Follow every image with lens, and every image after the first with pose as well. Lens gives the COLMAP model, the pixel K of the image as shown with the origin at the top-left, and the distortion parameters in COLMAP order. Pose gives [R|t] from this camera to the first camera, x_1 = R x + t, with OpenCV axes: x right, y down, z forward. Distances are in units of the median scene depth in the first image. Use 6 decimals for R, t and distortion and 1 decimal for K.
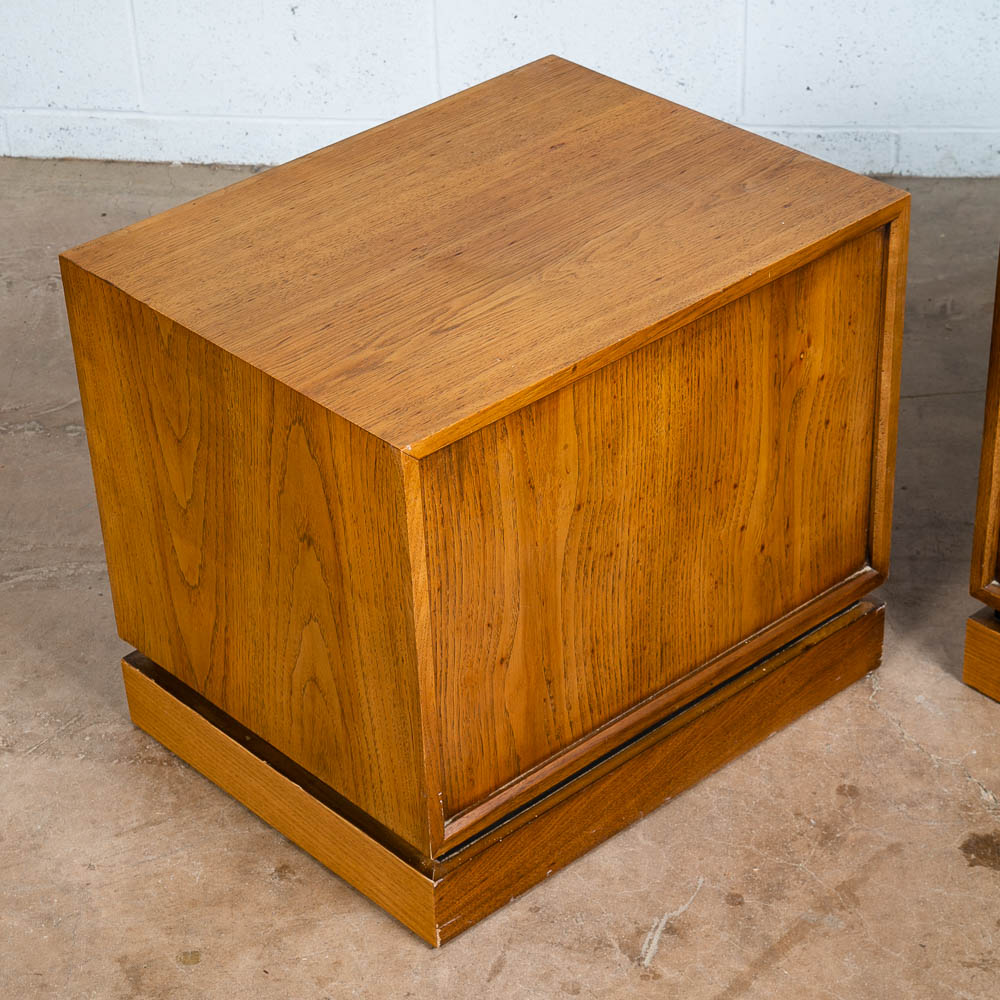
lens RADIAL K [[2455.7, 0, 483.8], [0, 2455.7, 589.8], [0, 0, 1]] dist [0.145213, 0.374180]
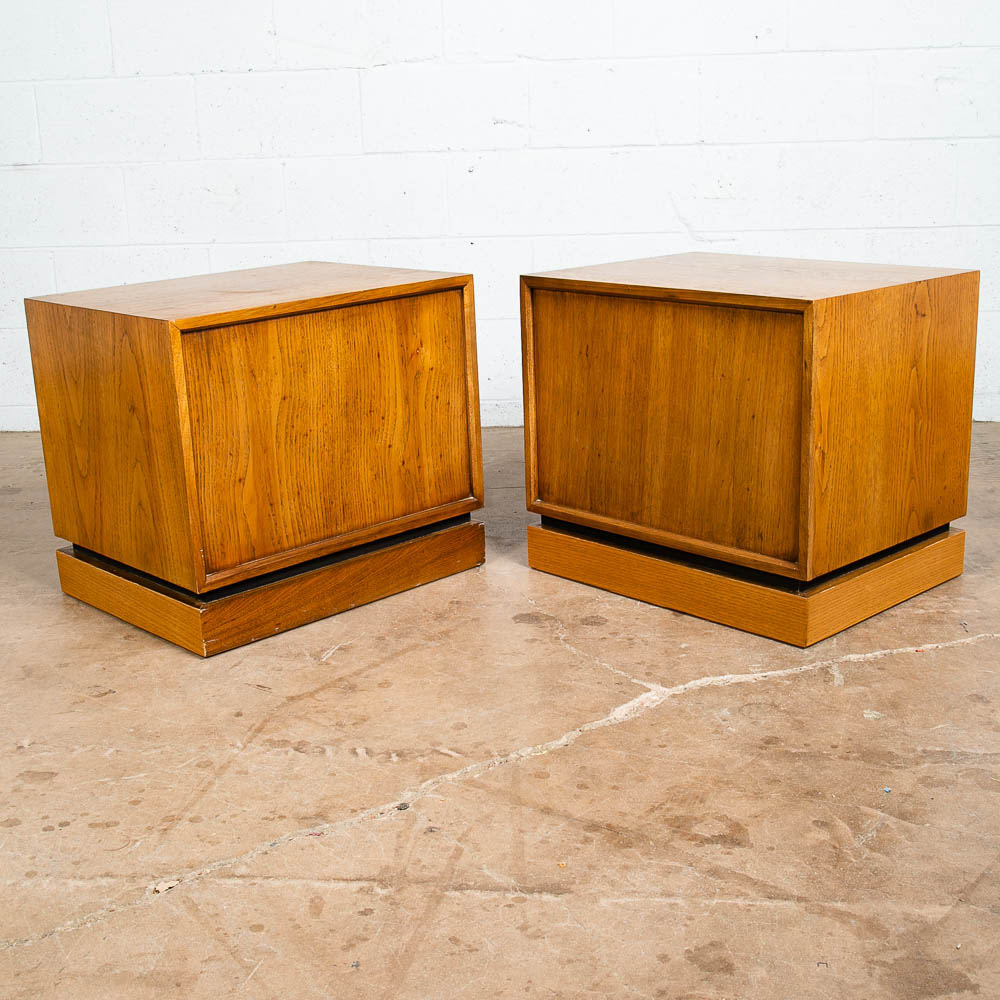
lens RADIAL K [[1360.7, 0, 506.0], [0, 1360.7, 528.1], [0, 0, 1]] dist [-0.077614, 0.111691]
pose [[0.999000, -0.004195, 0.044512, 0.149372], [0.017464, 0.953102, -0.302146, 0.346837], [-0.041157, 0.302621, 0.952222, 0.053434]]
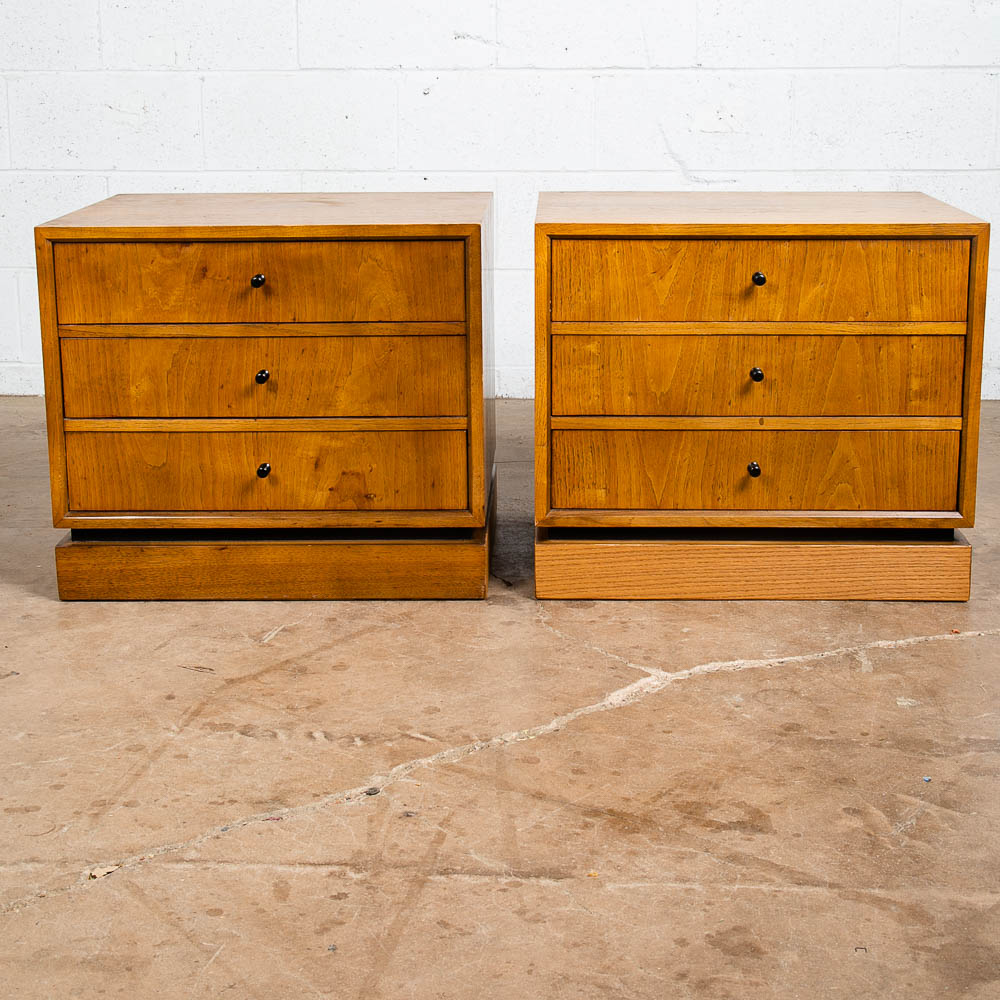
lens RADIAL K [[1723.8, 0, 501.6], [0, 1723.8, 407.4], [0, 0, 1]] dist [0.007034, 0.026787]
pose [[0.996019, 0.017792, 0.087343, 0.112170], [0.017326, 0.922540, -0.385513, 0.414447], [-0.087436, 0.385492, 0.918559, -0.017549]]
